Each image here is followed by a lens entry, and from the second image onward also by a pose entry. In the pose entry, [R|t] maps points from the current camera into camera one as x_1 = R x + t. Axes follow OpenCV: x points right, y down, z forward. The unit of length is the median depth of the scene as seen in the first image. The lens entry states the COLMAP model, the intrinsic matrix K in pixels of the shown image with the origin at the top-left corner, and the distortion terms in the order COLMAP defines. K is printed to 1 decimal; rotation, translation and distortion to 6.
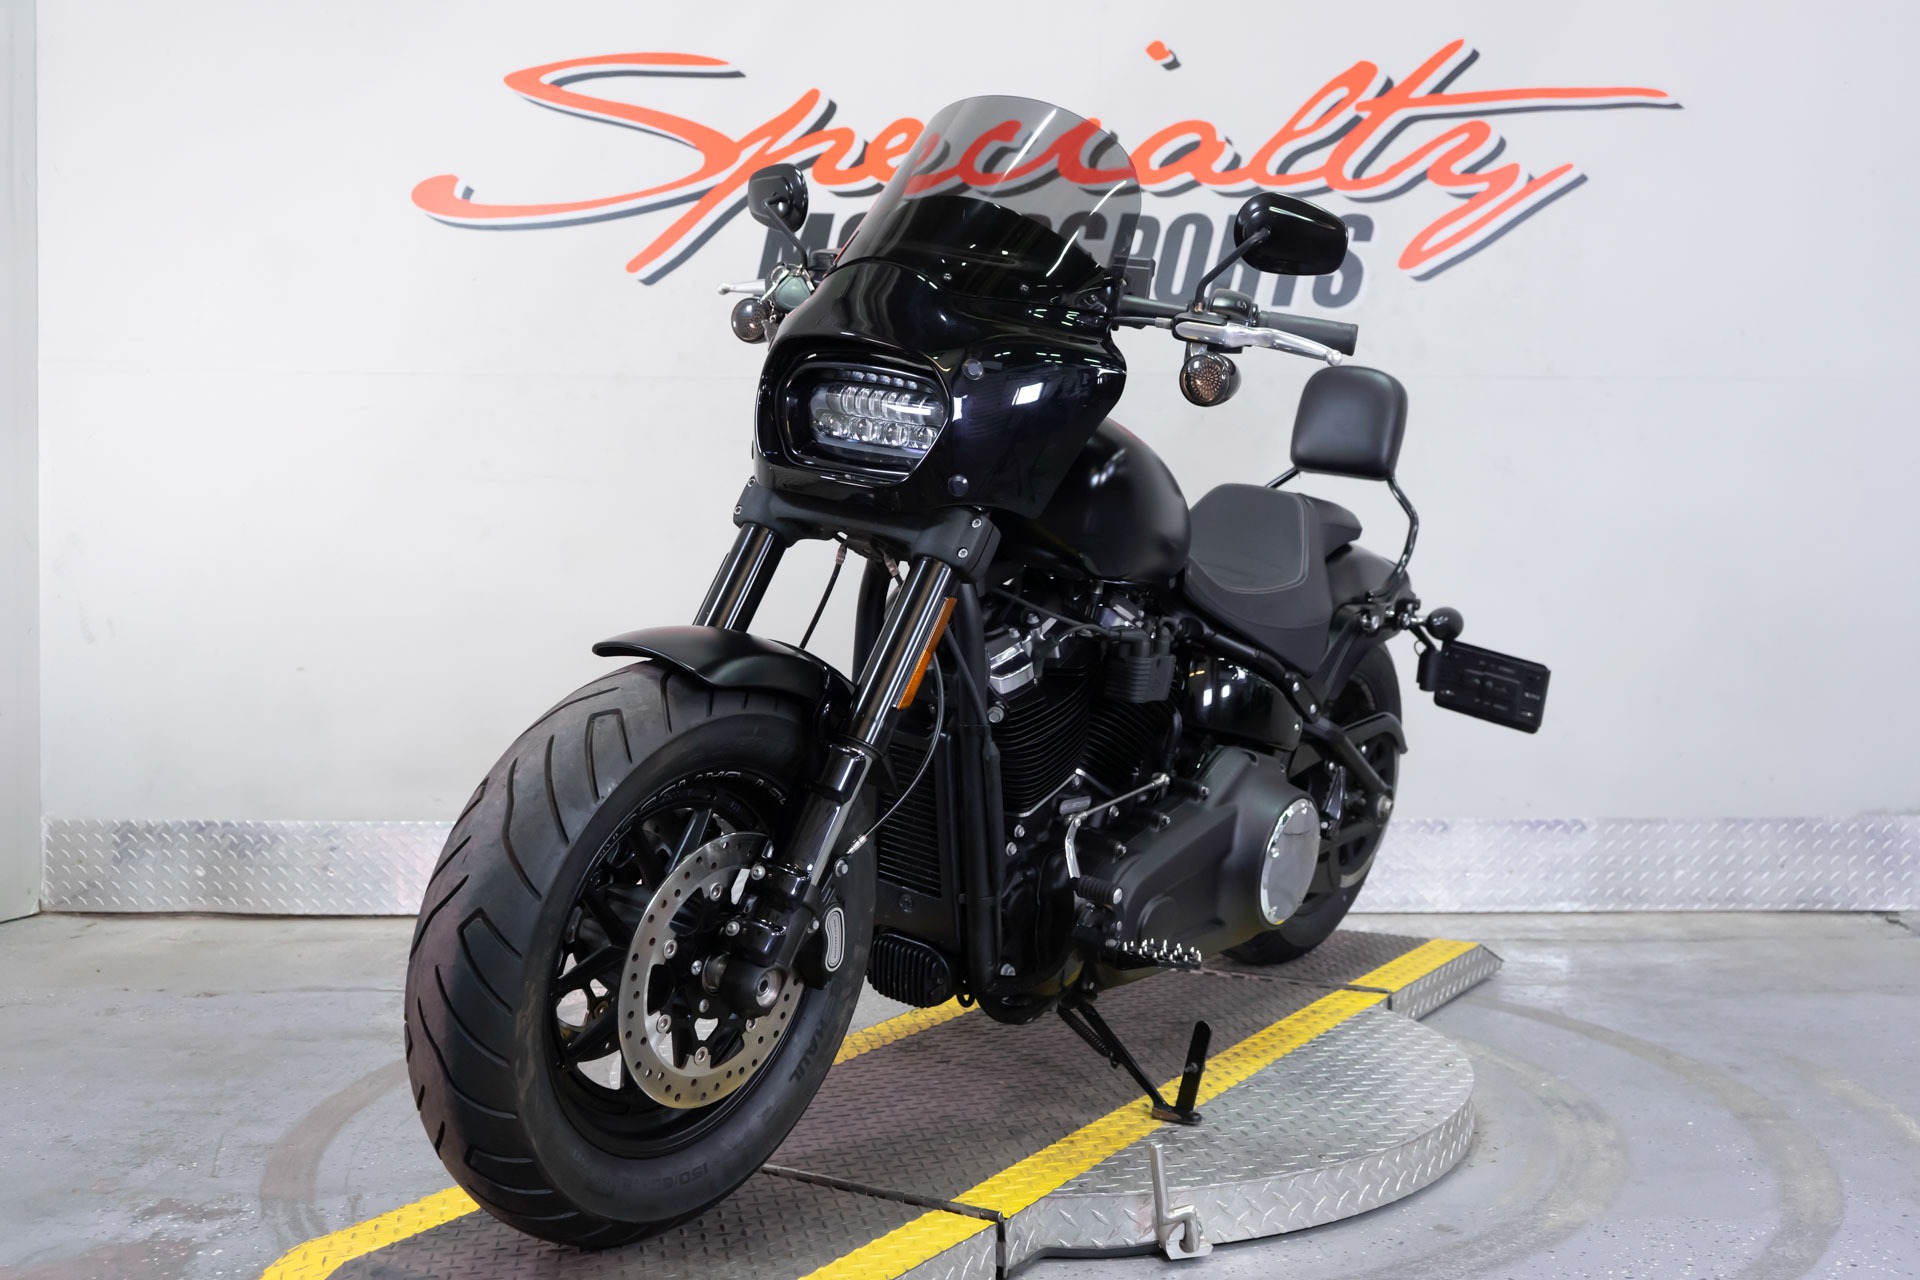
lens RADIAL K [[2034.9, 0, 952.8], [0, 2034.9, 632.7], [0, 0, 1]] dist [0.022774, -0.004769]
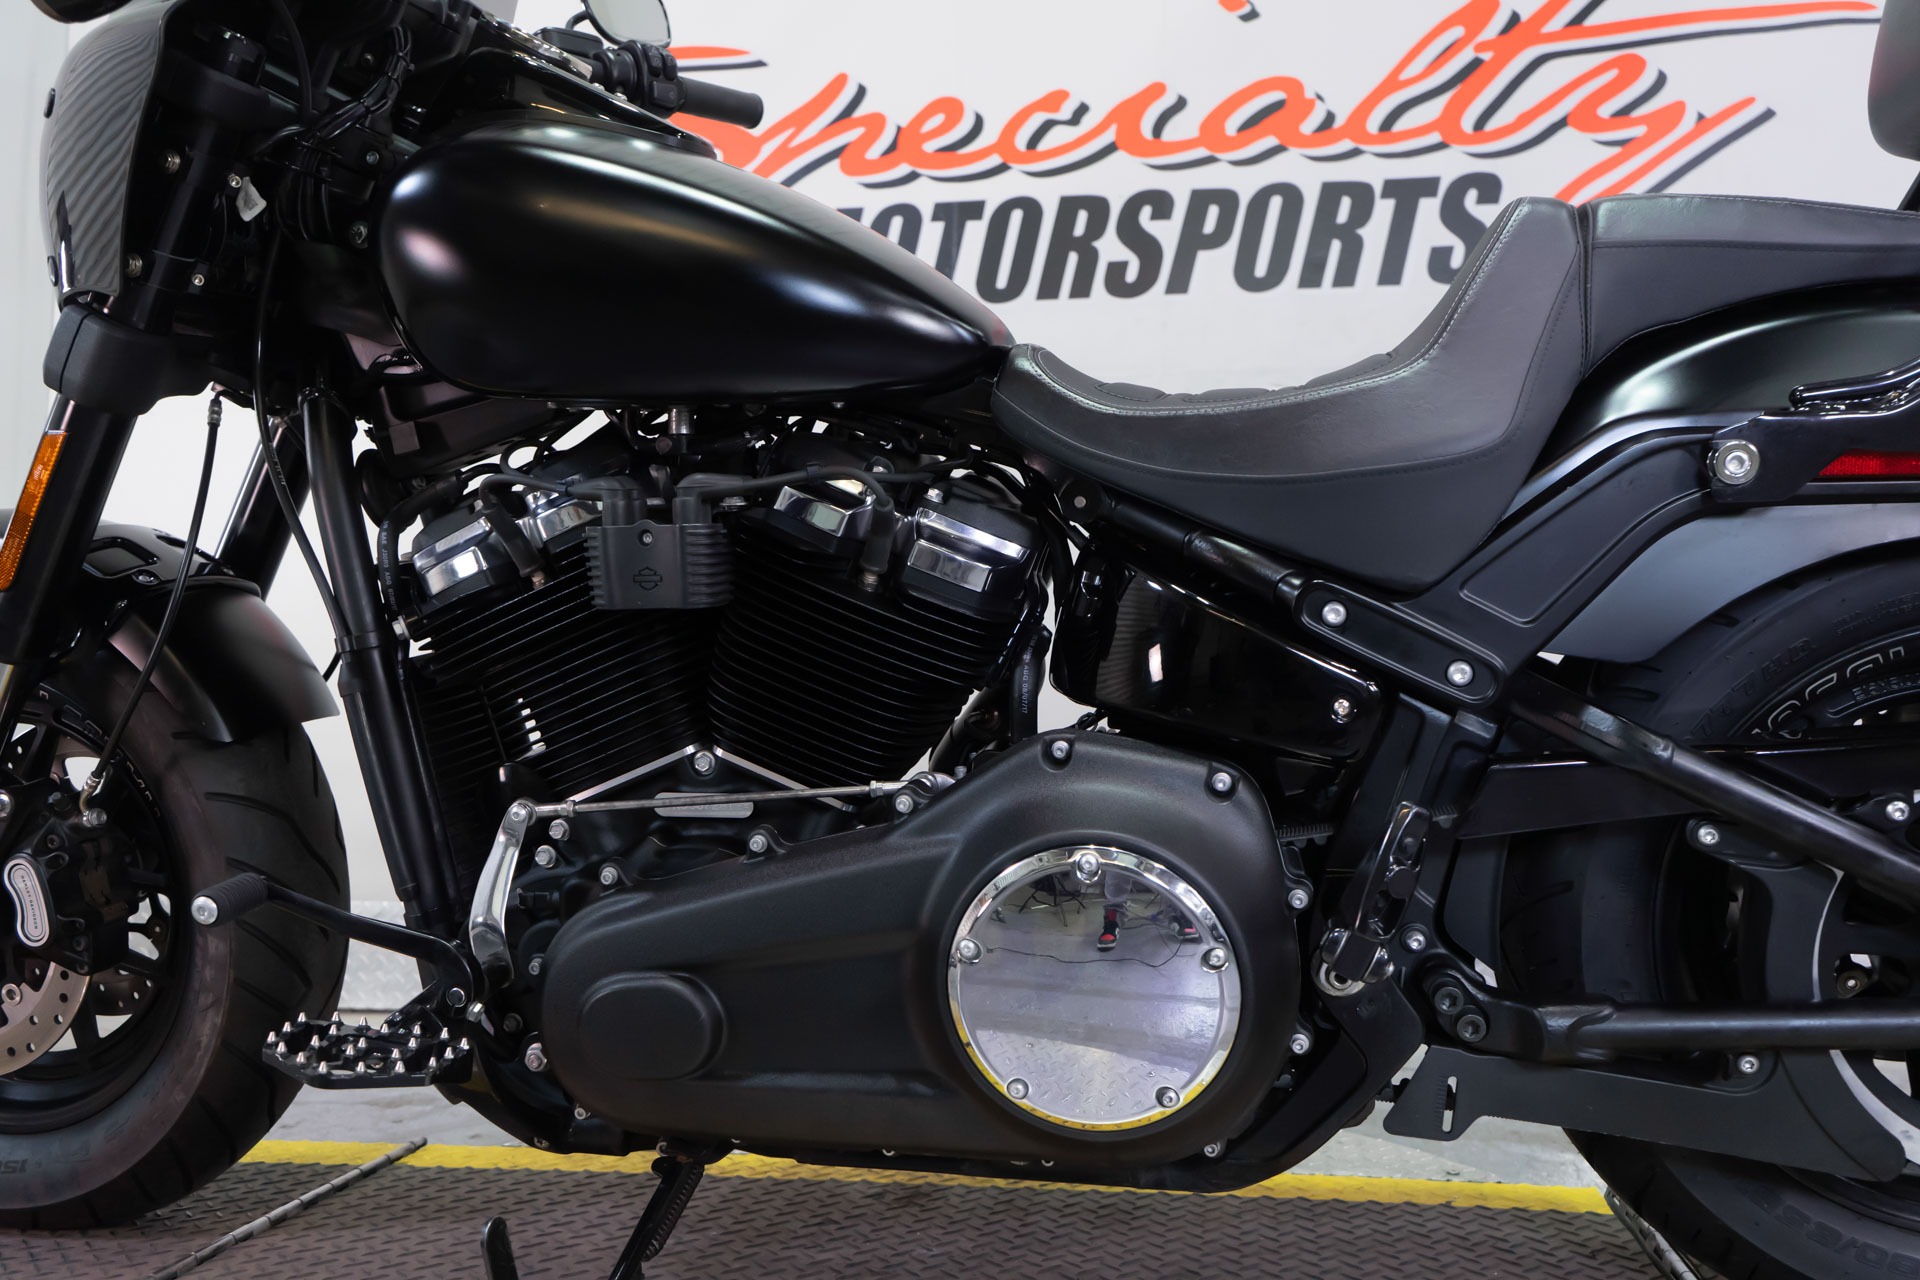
lens RADIAL K [[1581.5, 0, 968.9], [0, 1581.5, 629.9], [0, 0, 1]] dist [0.007997, 0.014820]
pose [[0.989915, -0.013582, -0.141011, 0.081085], [-0.002618, 0.993469, -0.114074, 0.052976], [0.141639, 0.113293, 0.983414, 0.359699]]
